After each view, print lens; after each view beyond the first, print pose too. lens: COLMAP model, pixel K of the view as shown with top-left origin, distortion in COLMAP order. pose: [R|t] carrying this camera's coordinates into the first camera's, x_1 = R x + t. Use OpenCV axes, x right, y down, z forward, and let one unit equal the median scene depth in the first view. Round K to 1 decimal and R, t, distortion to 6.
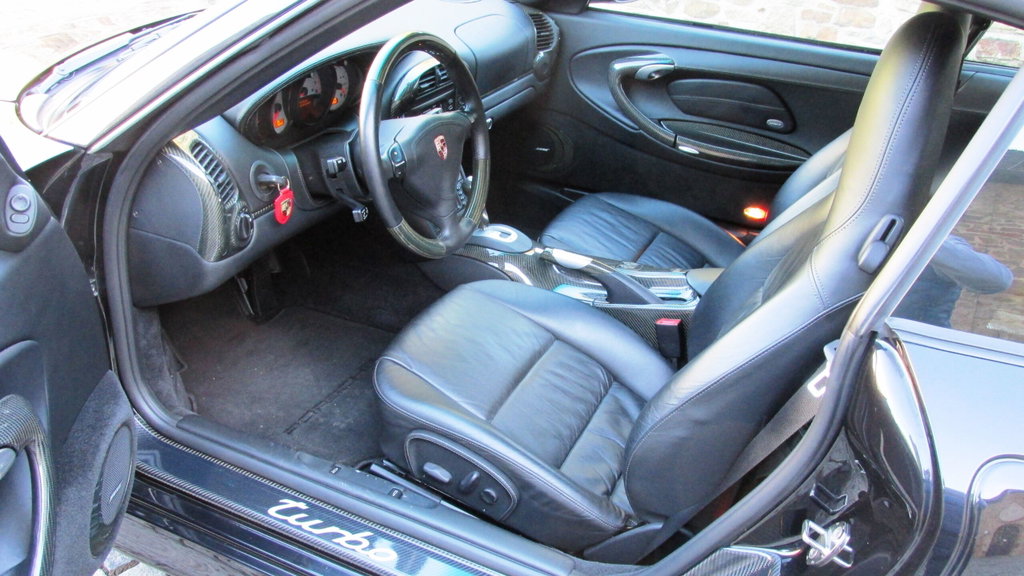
lens RADIAL K [[845.8, 0, 512.0], [0, 845.8, 288.0], [0, 0, 1]] dist [-0.011854, -0.026793]
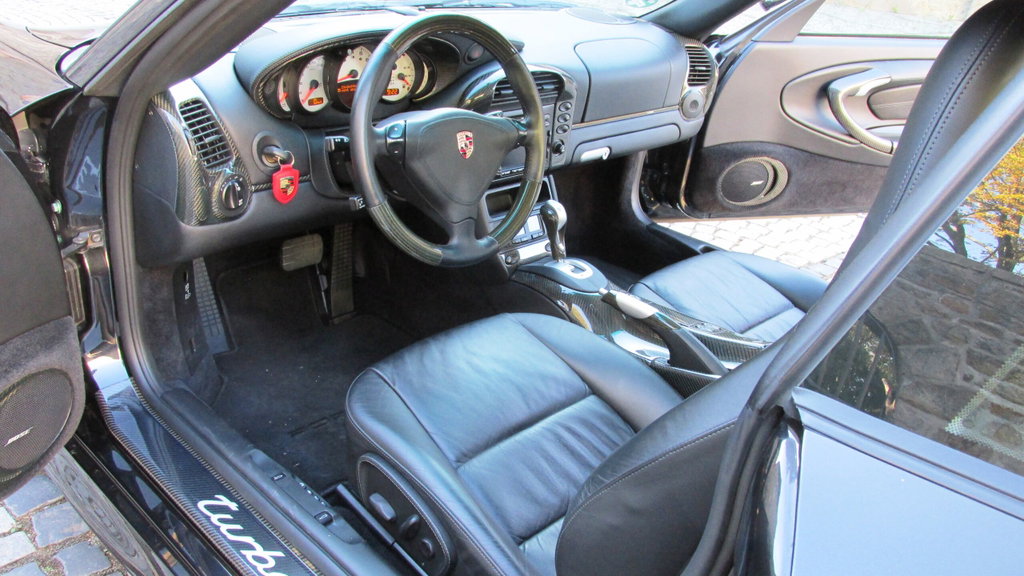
lens RADIAL K [[845.8, 0, 512.0], [0, 845.8, 288.0], [0, 0, 1]] dist [-0.011854, -0.026793]
pose [[0.942623, 0.159992, -0.293027, 0.270605], [-0.183791, 0.981404, -0.055382, 0.023423], [0.278718, 0.106060, 0.954499, 0.200512]]
